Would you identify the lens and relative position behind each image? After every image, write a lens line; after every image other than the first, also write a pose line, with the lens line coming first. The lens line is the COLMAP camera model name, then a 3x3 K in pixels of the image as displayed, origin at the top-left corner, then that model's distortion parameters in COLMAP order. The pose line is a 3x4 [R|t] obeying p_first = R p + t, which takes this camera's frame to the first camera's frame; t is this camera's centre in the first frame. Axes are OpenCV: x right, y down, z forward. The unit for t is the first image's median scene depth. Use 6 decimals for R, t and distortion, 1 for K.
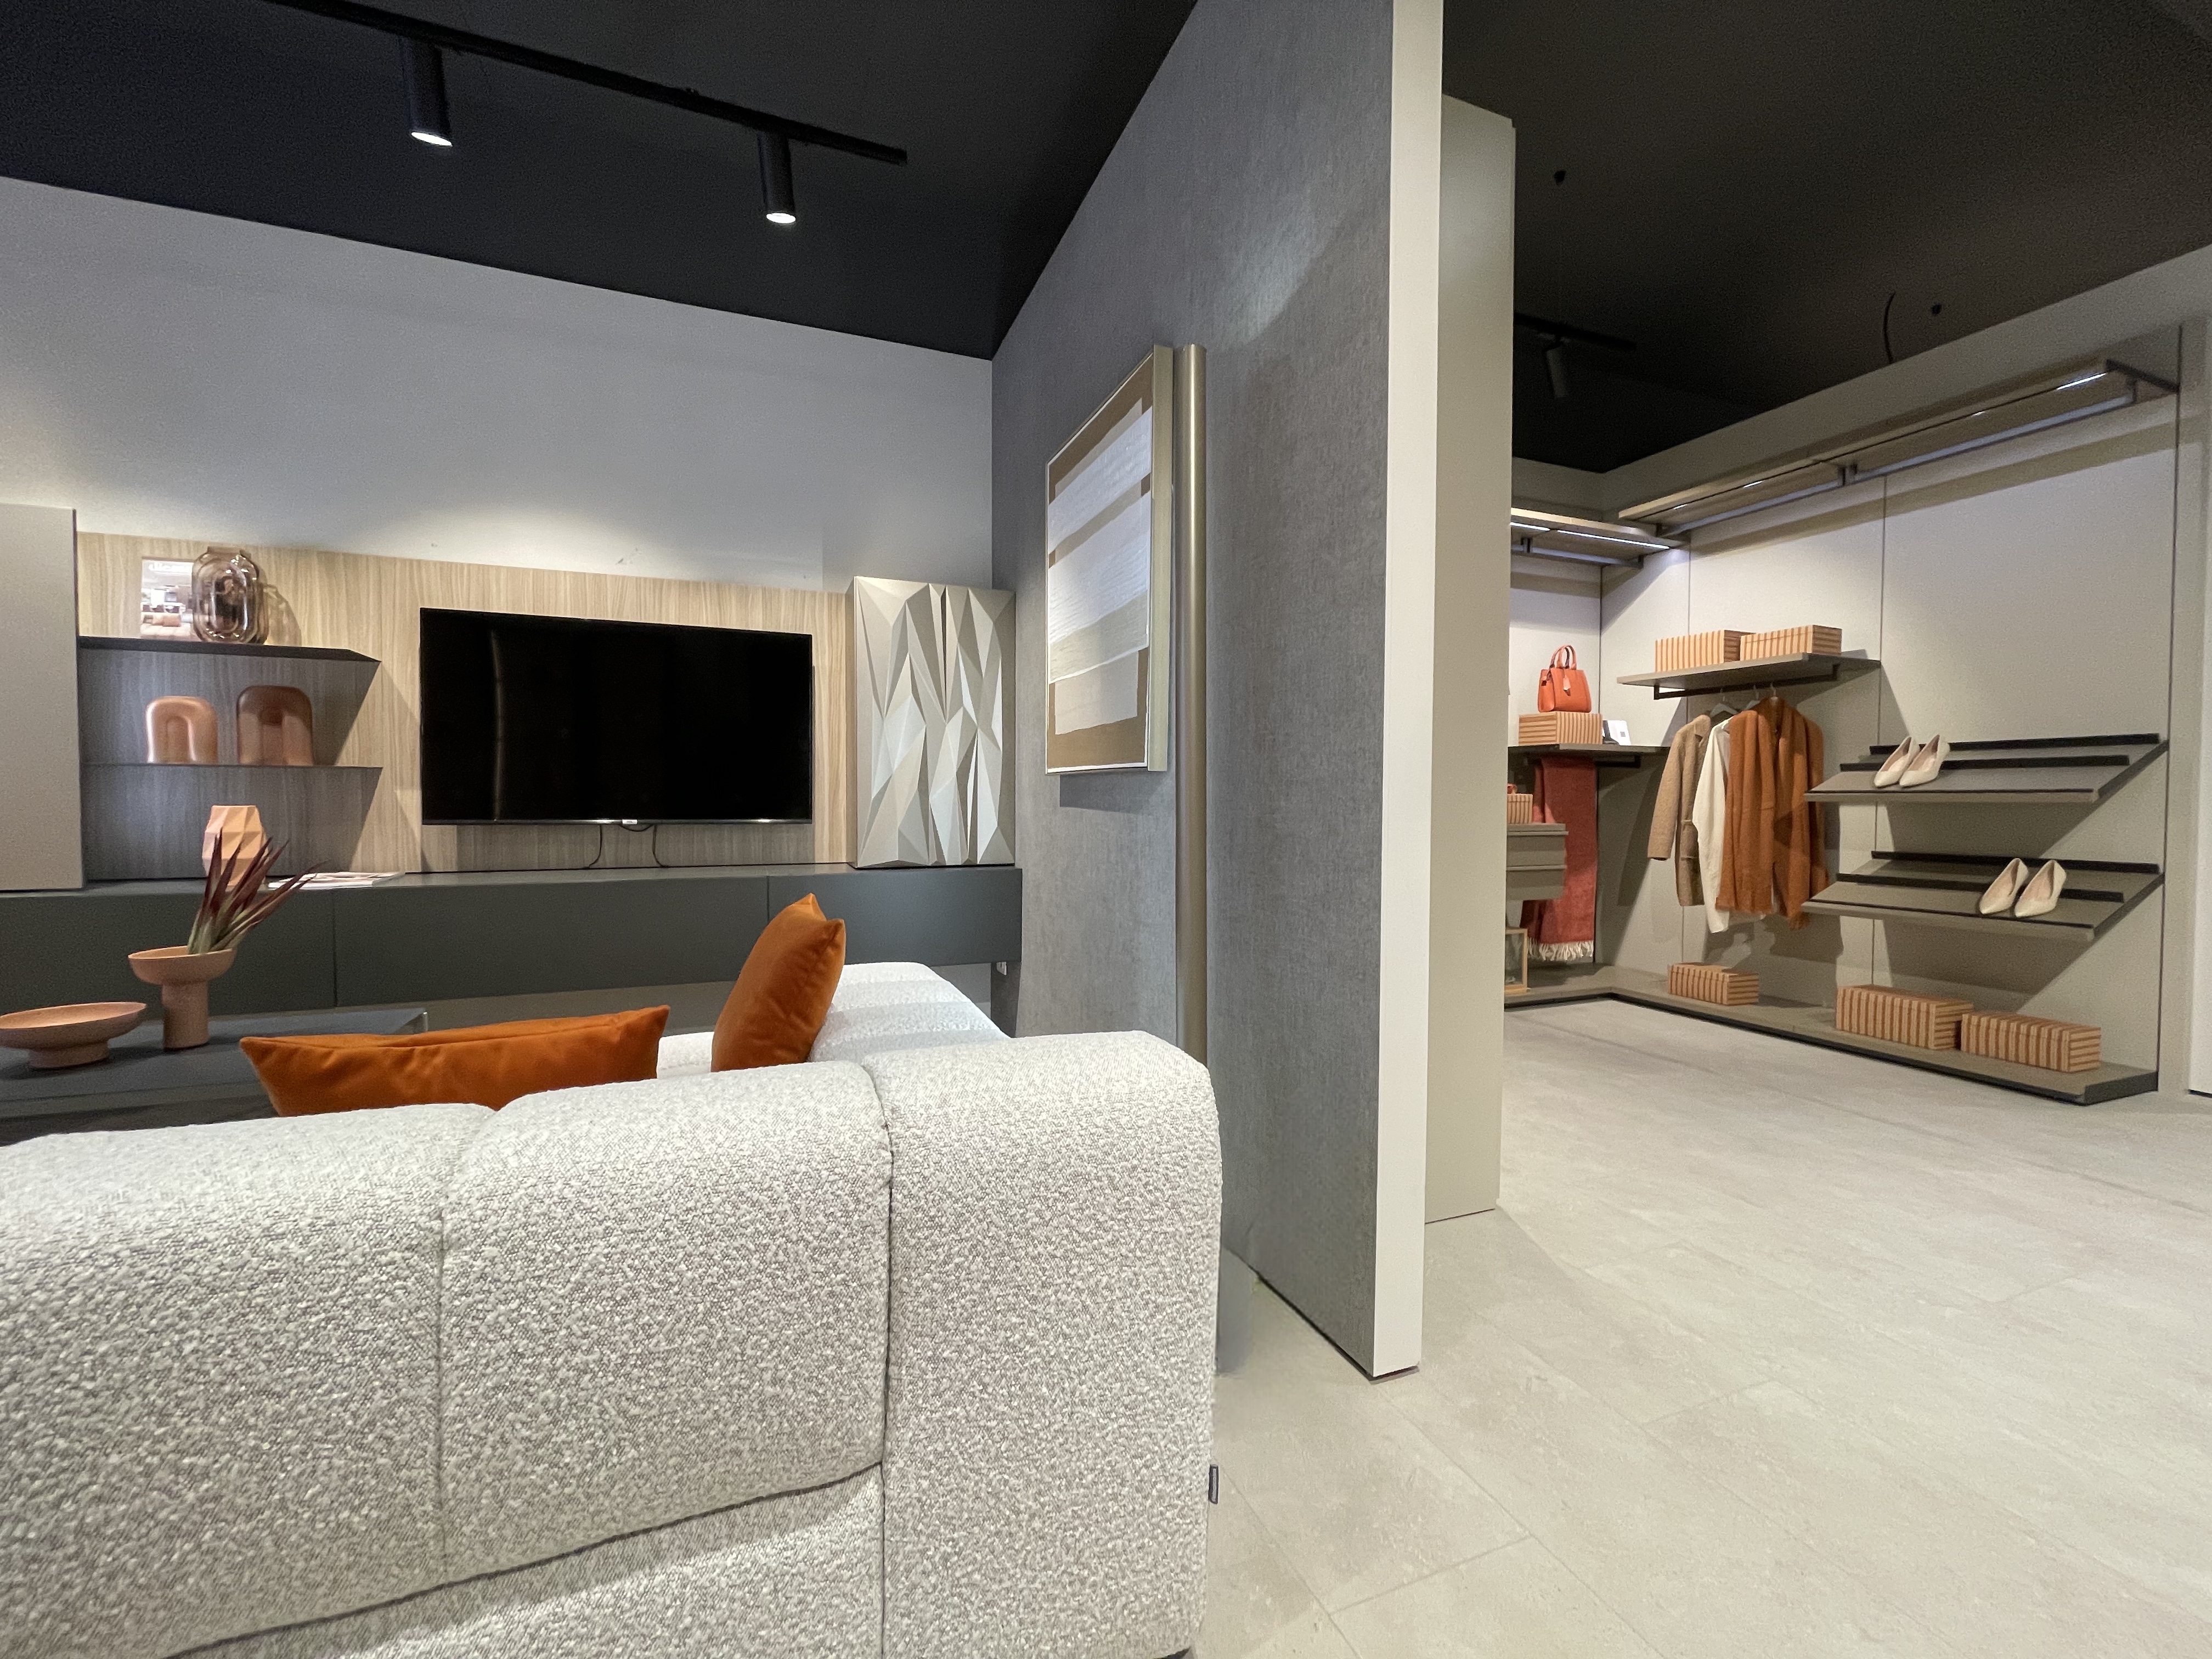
lens RADIAL K [[901.1, 0, 1108.4], [0, 901.1, 822.8], [0, 0, 1]] dist [-0.004502, -0.000253]
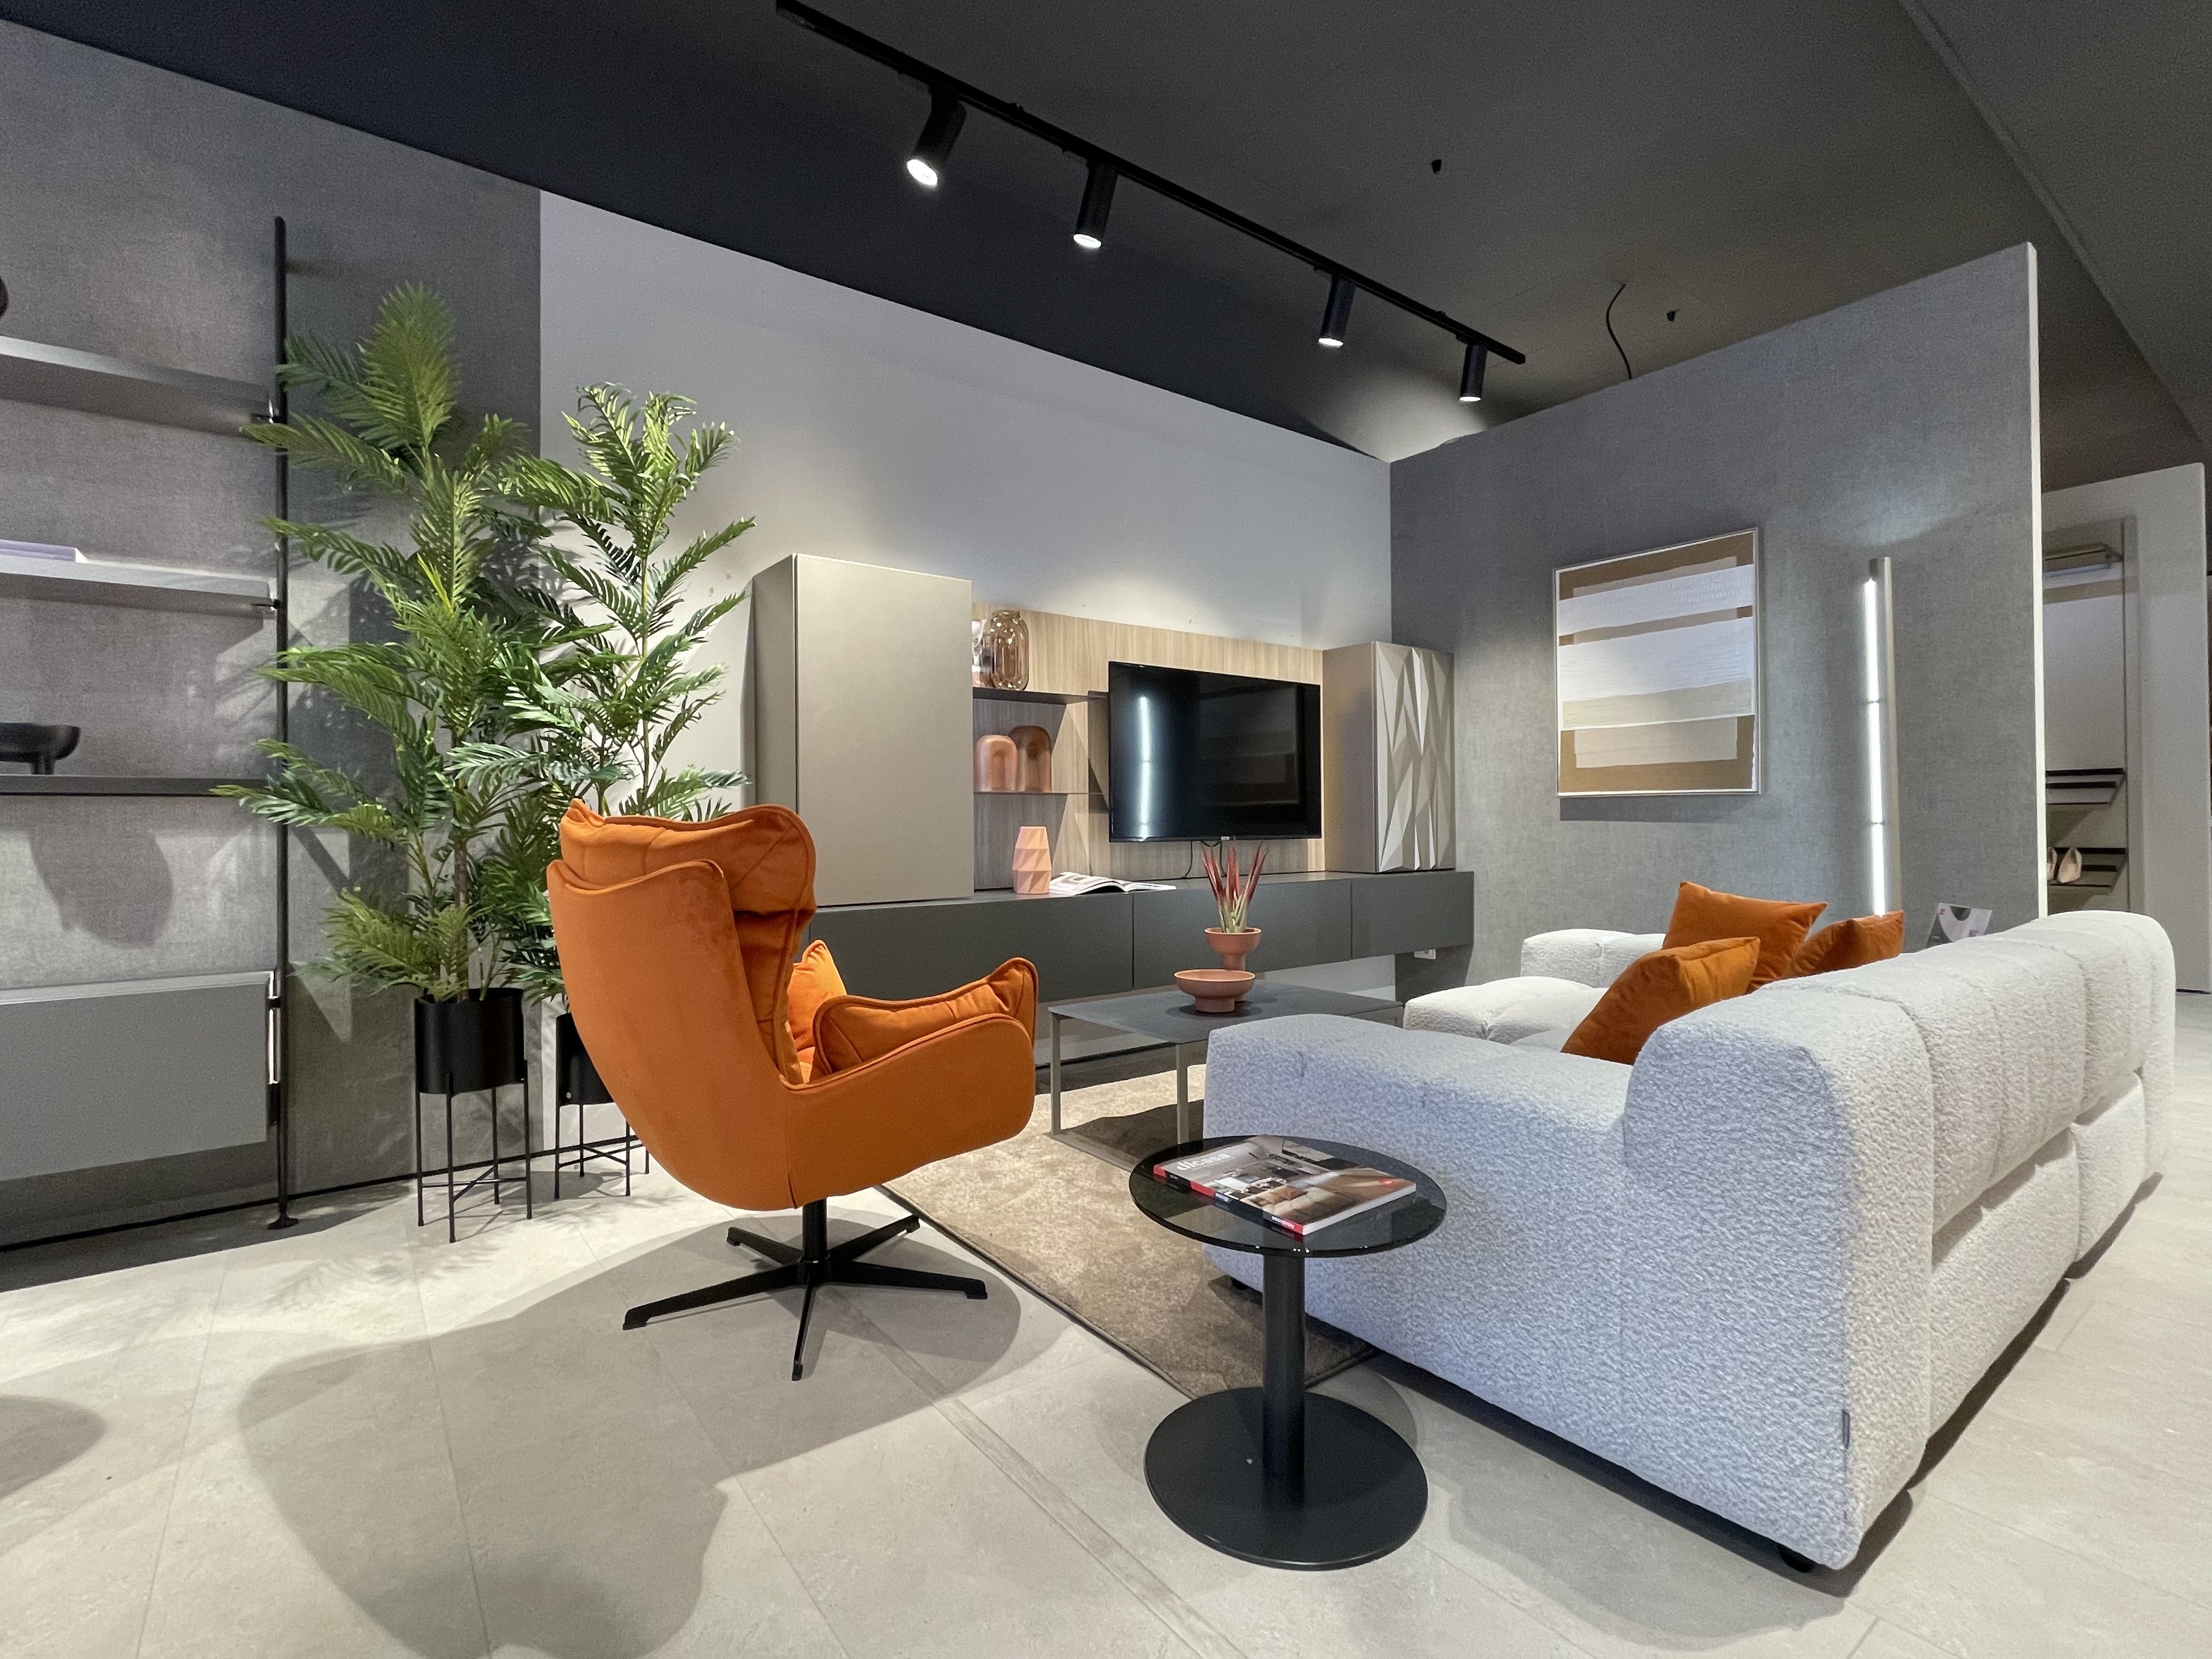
lens RADIAL K [[1027.0, 0, 1107.2], [0, 1027.0, 823.9], [0, 0, 1]] dist [-0.003567, -0.000304]
pose [[0.963897, -0.012535, 0.265979, -1.125199], [0.019838, 0.999496, -0.024788, 0.011124], [-0.265534, 0.029169, 0.963660, -0.307413]]
